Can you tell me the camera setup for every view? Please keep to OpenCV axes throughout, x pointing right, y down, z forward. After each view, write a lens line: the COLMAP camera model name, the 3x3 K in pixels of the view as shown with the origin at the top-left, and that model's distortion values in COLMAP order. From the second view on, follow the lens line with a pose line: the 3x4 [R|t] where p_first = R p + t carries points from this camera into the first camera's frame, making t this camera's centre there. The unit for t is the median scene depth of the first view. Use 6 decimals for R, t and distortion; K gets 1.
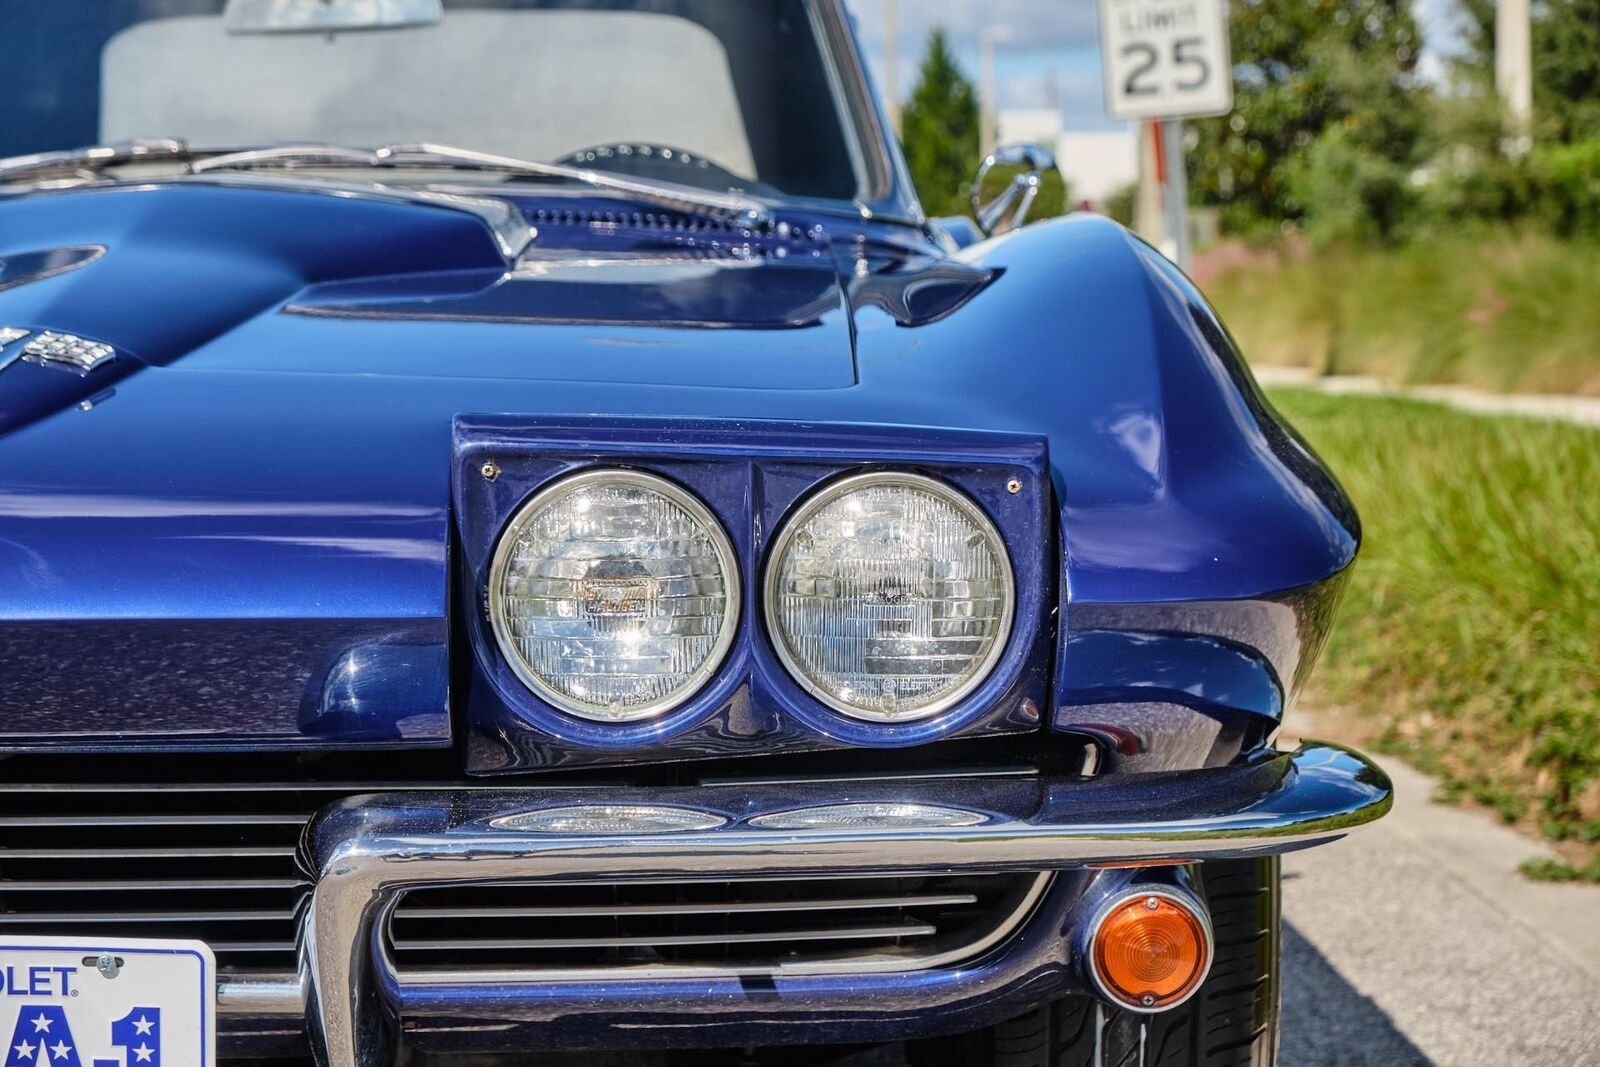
lens RADIAL K [[3976.7, 0, 740.8], [0, 3976.7, 533.1], [0, 0, 1]] dist [-0.040493, -1.511901]
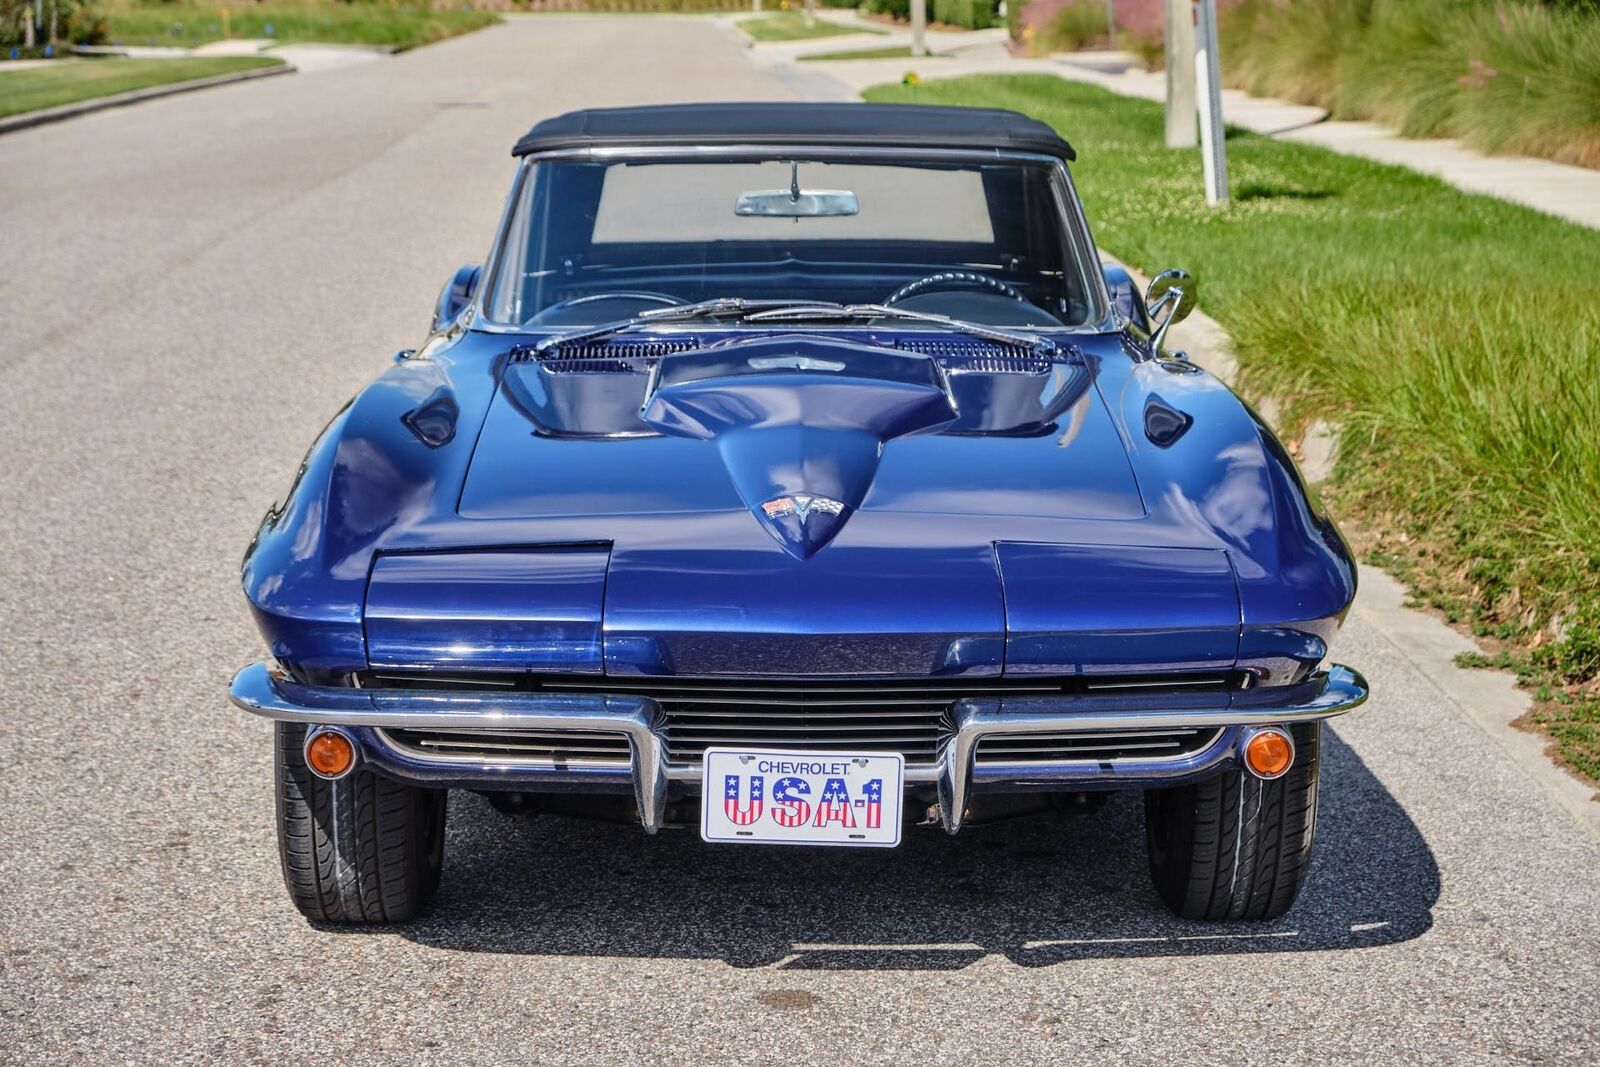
lens RADIAL K [[3976.7, 0, 740.8], [0, 3976.7, 533.1], [0, 0, 1]] dist [-0.040493, -1.511901]
pose [[0.999999, 0.001054, -0.000529, -0.119690], [-0.001006, 0.996556, 0.082920, -0.125824], [0.000614, -0.082919, 0.996556, -0.772475]]
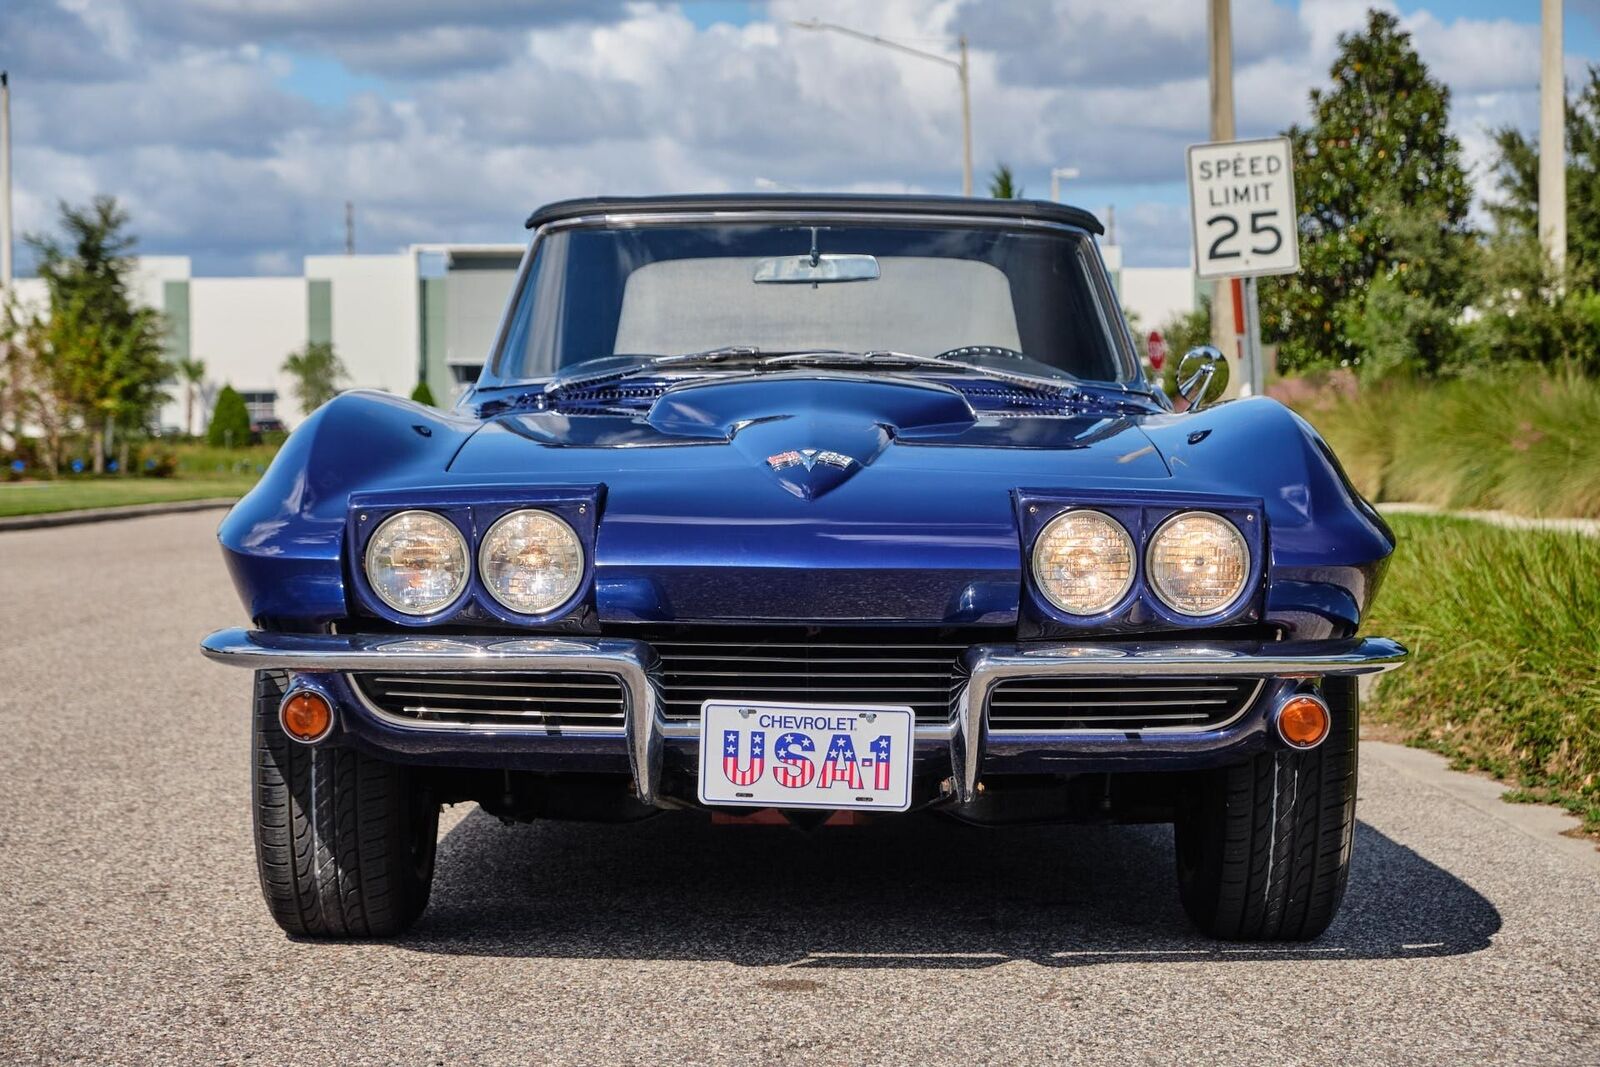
lens RADIAL K [[3933.5, 0, 793.7], [0, 3933.5, 508.5], [0, 0, 1]] dist [-0.172354, 0.371175]
pose [[0.999975, 0.006744, -0.002168, -0.101955], [-0.006820, 0.999281, -0.037298, 0.036573], [0.001915, 0.037312, 0.999302, -0.691802]]
